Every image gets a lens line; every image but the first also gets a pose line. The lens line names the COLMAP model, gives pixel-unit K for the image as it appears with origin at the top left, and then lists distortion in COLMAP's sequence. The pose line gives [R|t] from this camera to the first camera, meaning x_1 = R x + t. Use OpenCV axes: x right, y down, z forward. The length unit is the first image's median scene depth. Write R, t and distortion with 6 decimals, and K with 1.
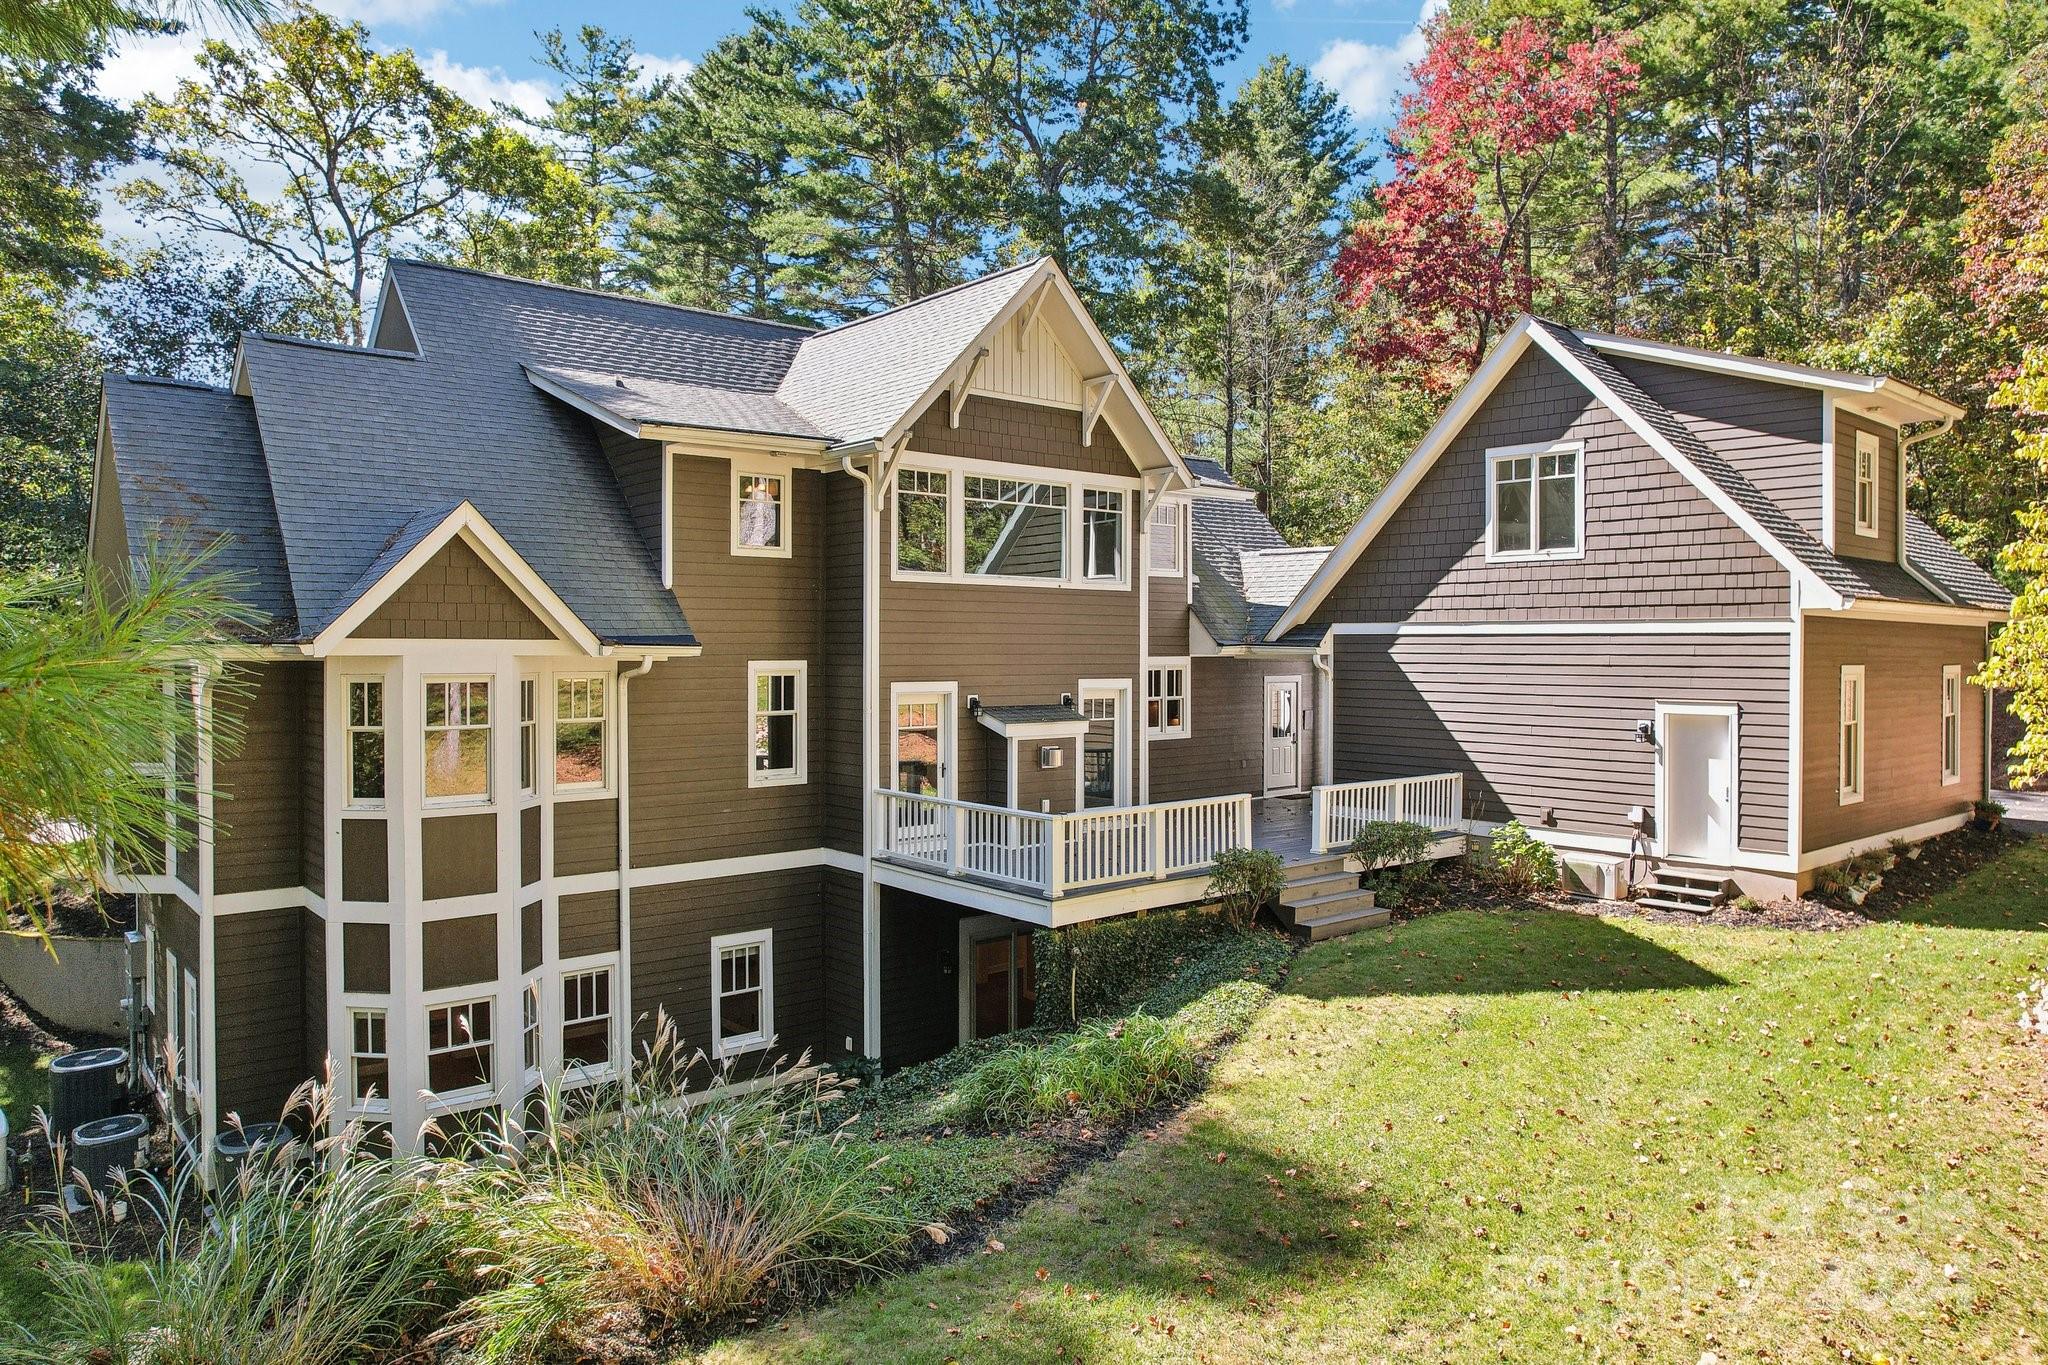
lens RADIAL K [[1275.8, 0, 1024.0], [0, 1275.8, 682.5], [0, 0, 1]] dist [0.018599, 0.001070]
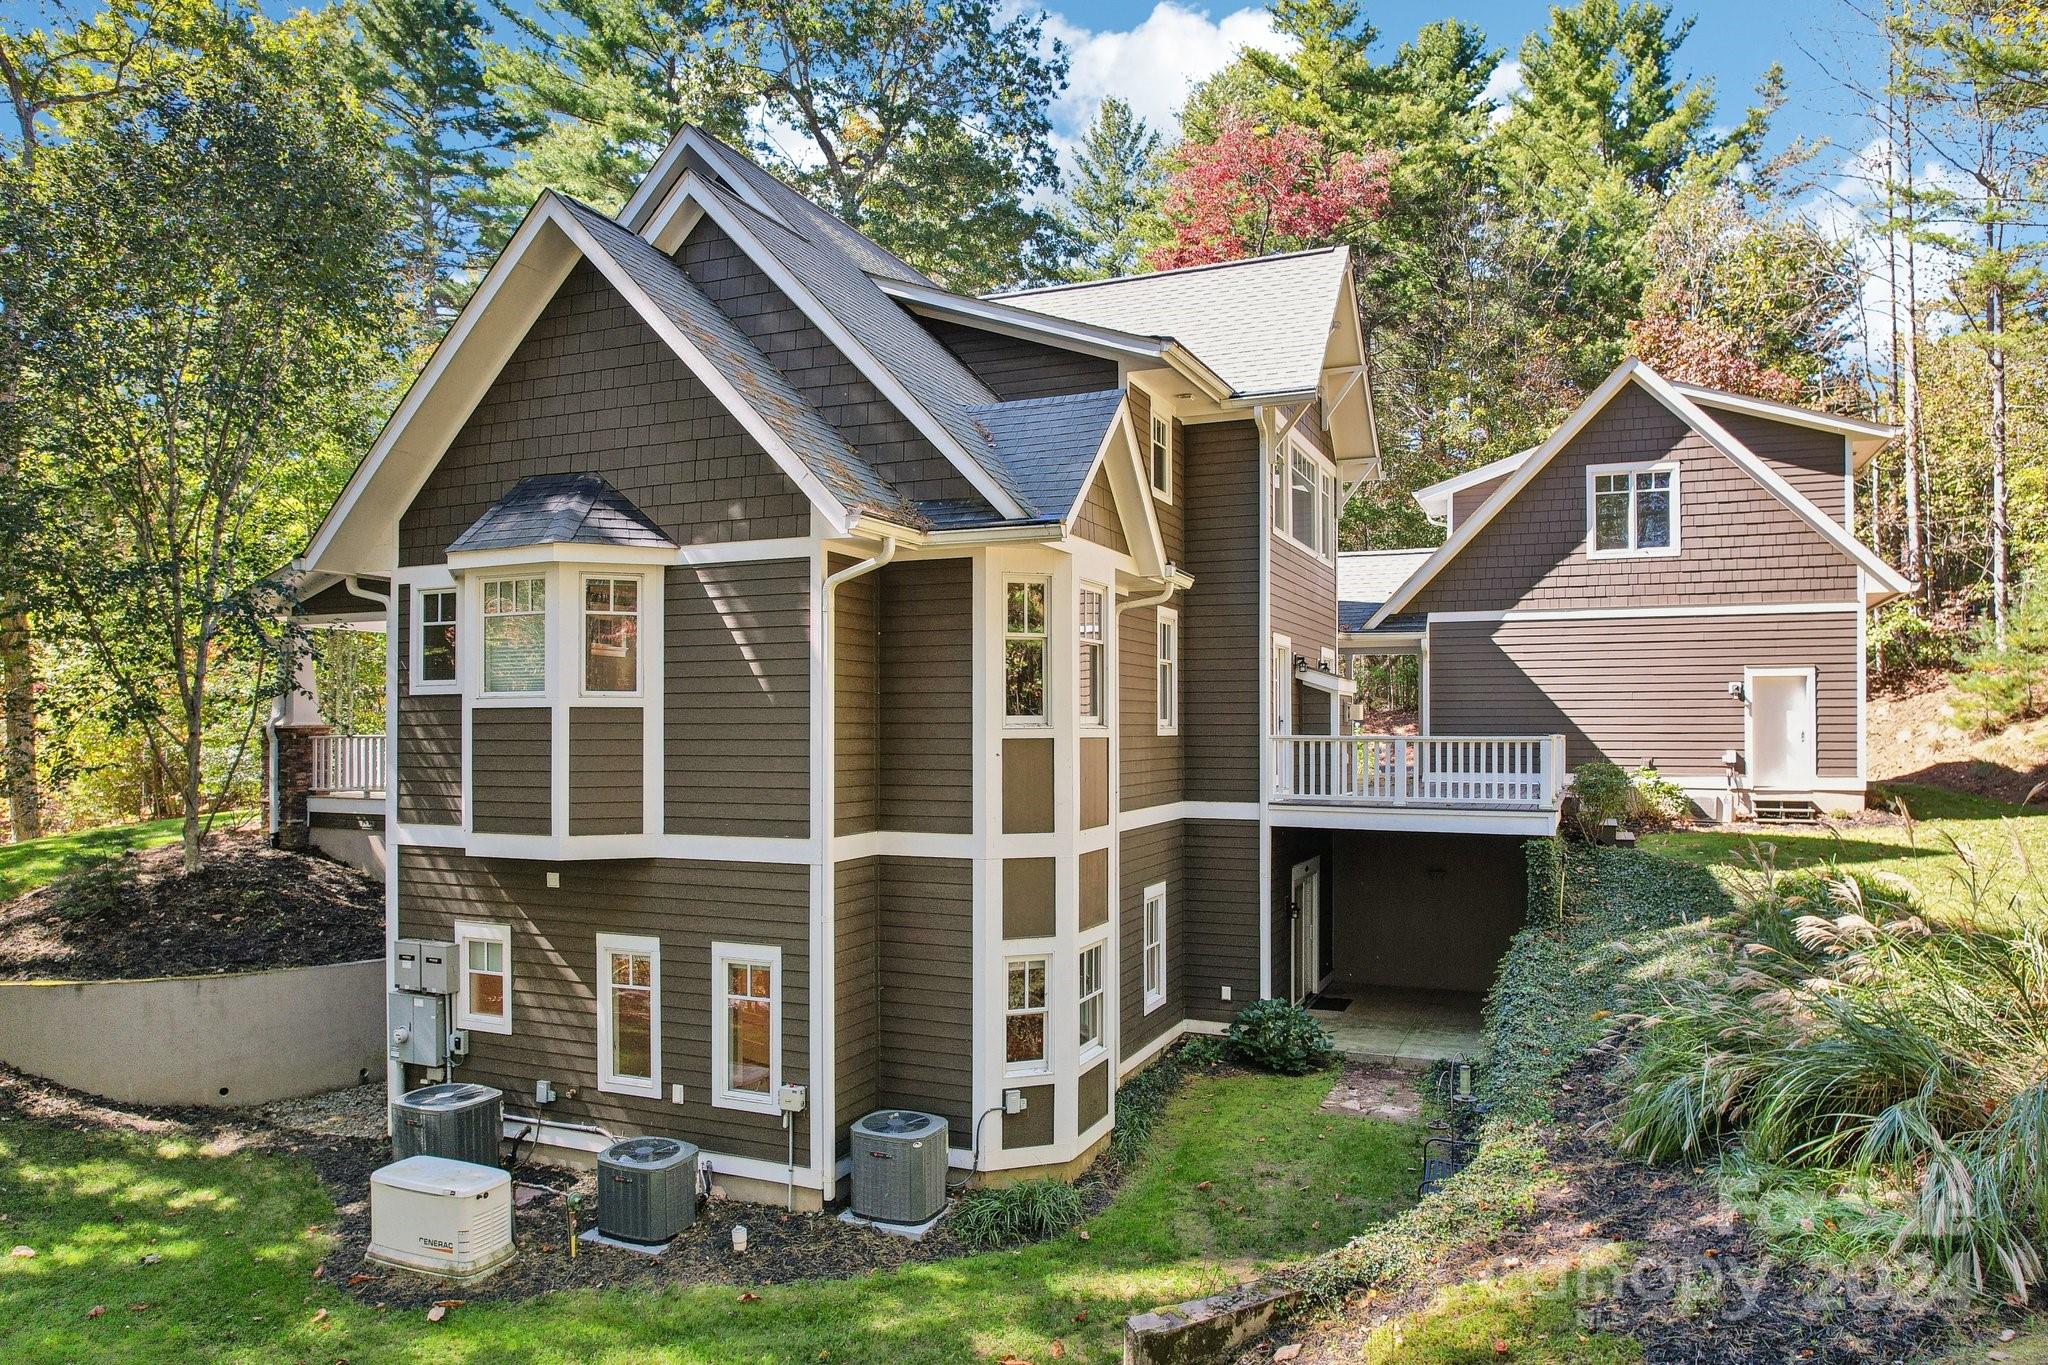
lens RADIAL K [[1314.6, 0, 1025.2], [0, 1314.6, 737.3], [0, 0, 1]] dist [0.000720, -0.000027]
pose [[0.887633, -0.004522, 0.460529, -0.742881], [0.014859, 0.999712, -0.018823, 0.097779], [-0.460312, 0.023551, 0.887445, 0.163673]]
